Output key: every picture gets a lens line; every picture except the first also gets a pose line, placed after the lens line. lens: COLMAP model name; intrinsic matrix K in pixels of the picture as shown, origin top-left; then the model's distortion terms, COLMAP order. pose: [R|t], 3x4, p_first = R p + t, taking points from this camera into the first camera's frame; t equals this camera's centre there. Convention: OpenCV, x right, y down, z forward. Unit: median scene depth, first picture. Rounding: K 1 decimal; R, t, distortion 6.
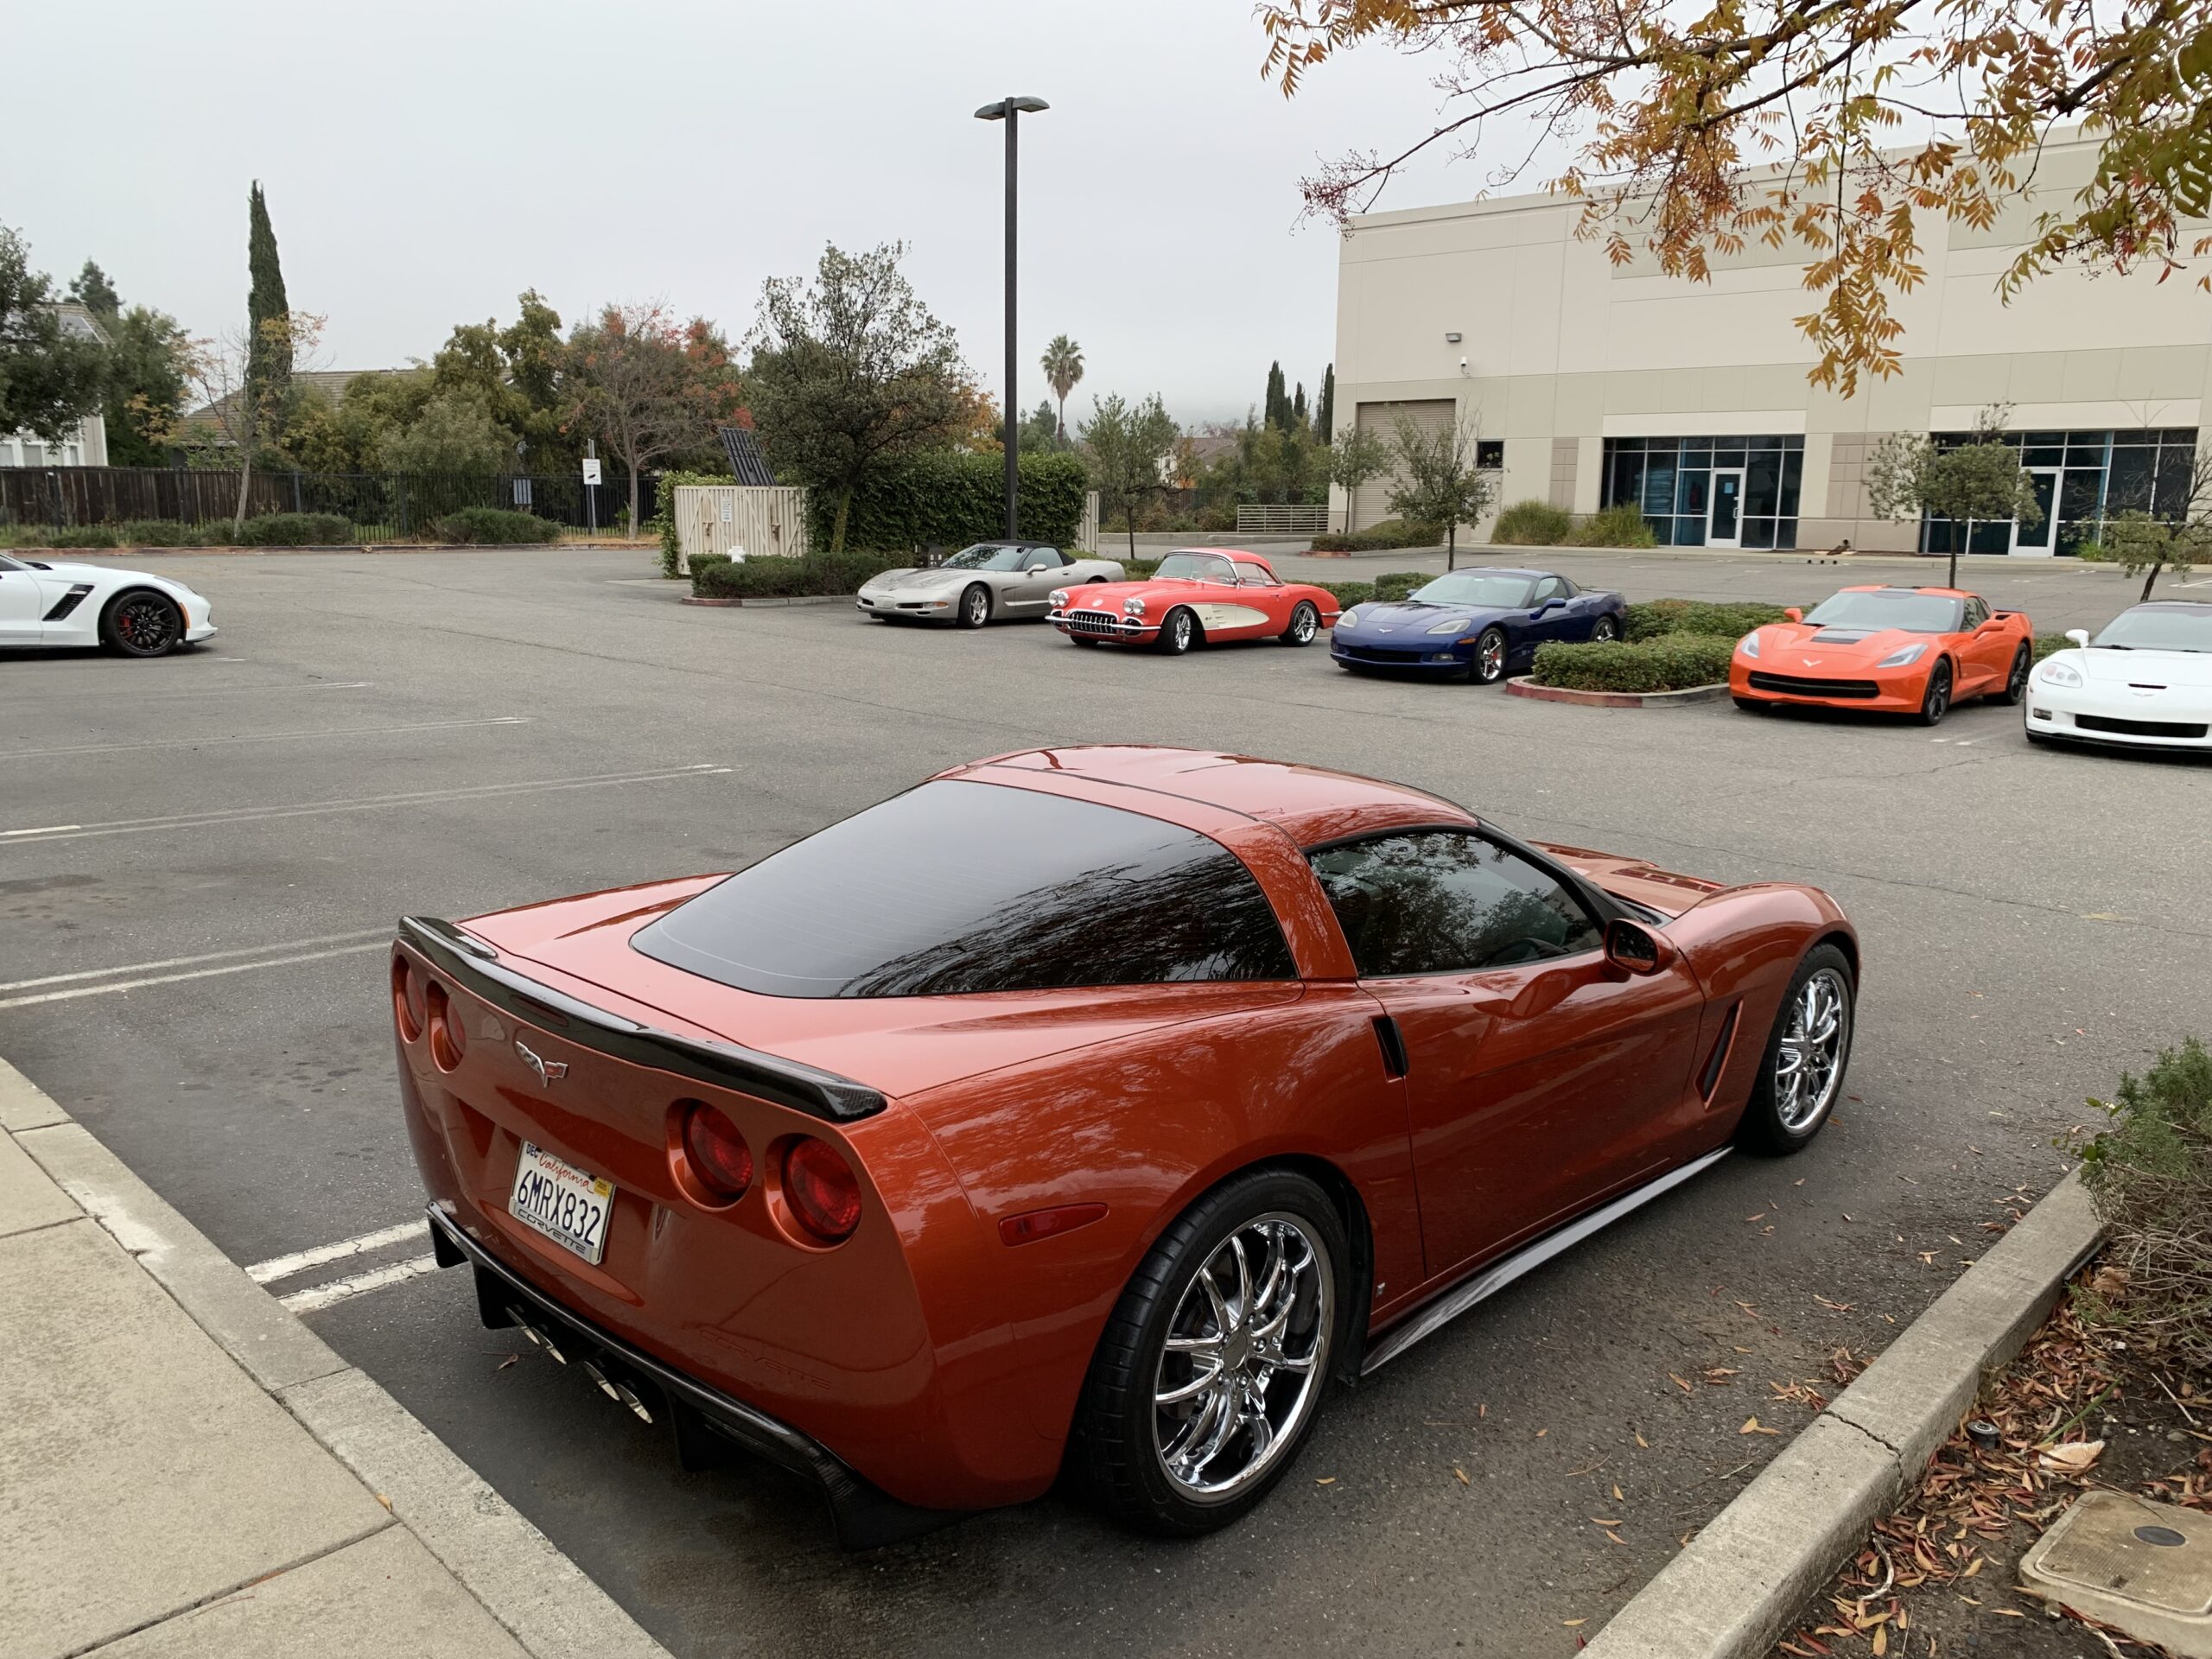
lens RADIAL K [[1629.4, 0, 1105.6], [0, 1629.4, 874.7], [0, 0, 1]] dist [0.084473, -0.146058]
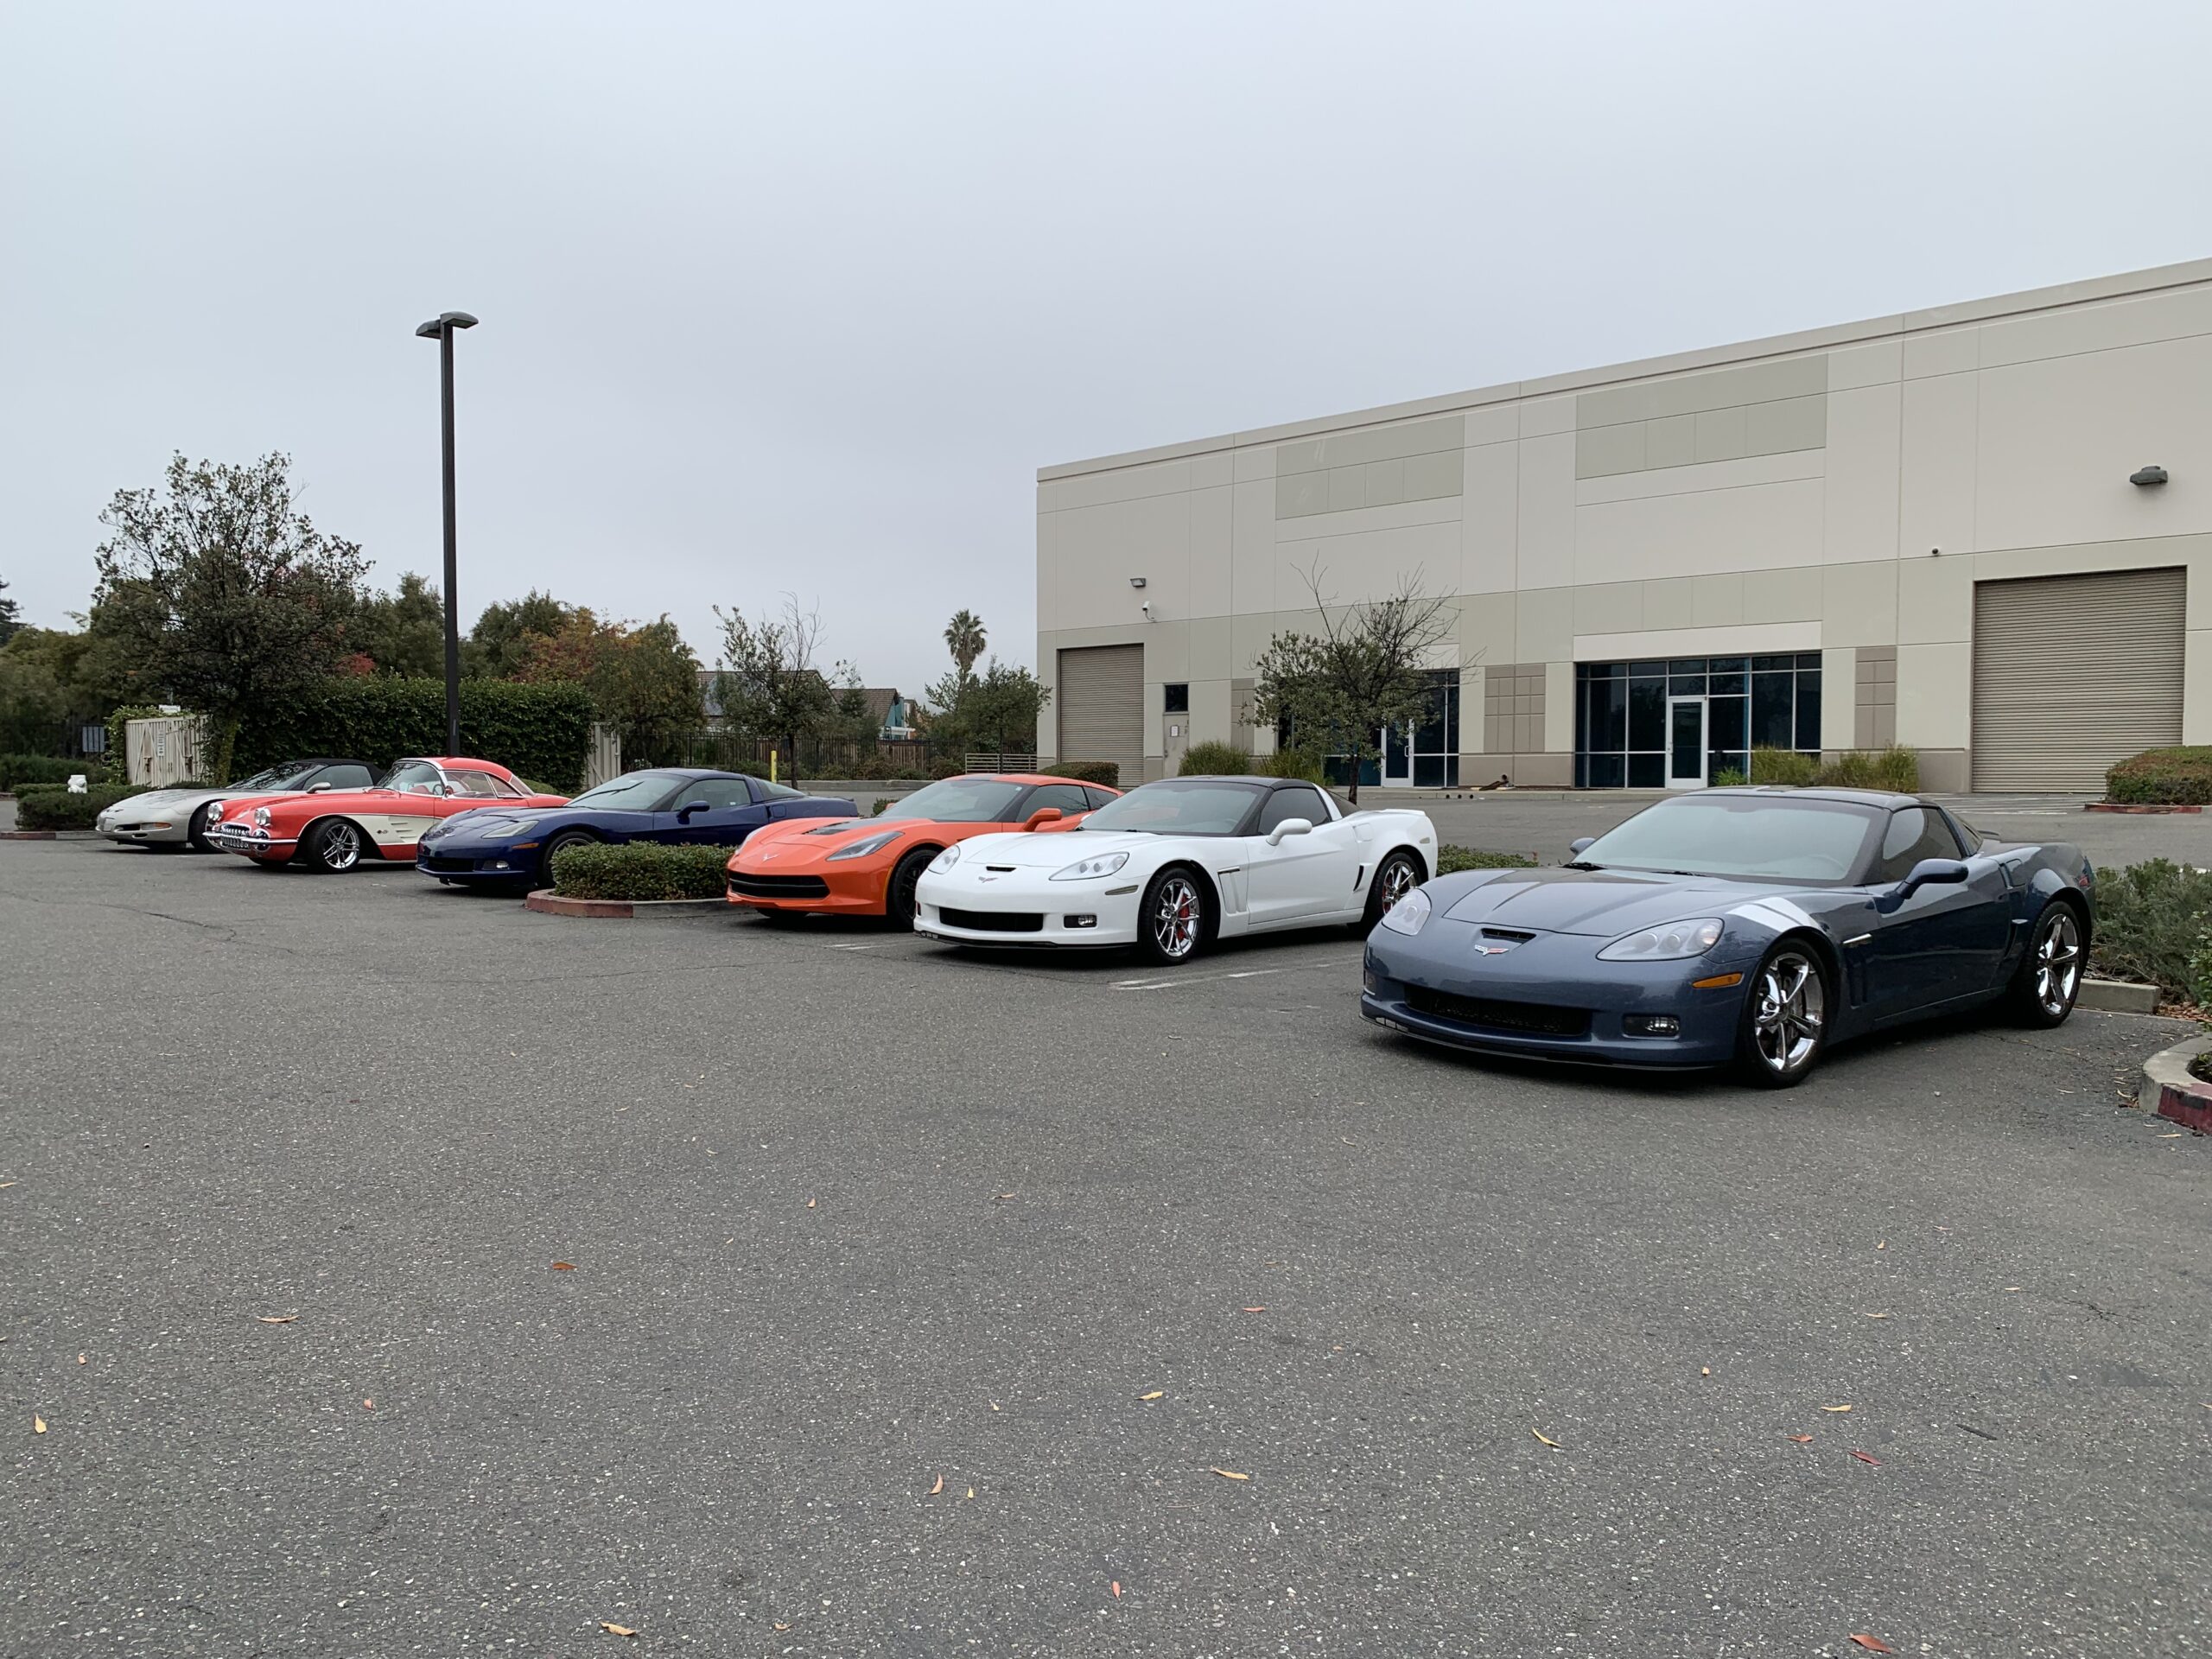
lens RADIAL K [[1629.4, 0, 1105.6], [0, 1629.4, 874.7], [0, 0, 1]] dist [0.084473, -0.146058]
pose [[0.999919, -0.011402, 0.005654, 0.227996], [0.012169, 0.986653, -0.162384, 0.004777], [-0.003727, 0.162440, 0.986711, 0.080996]]
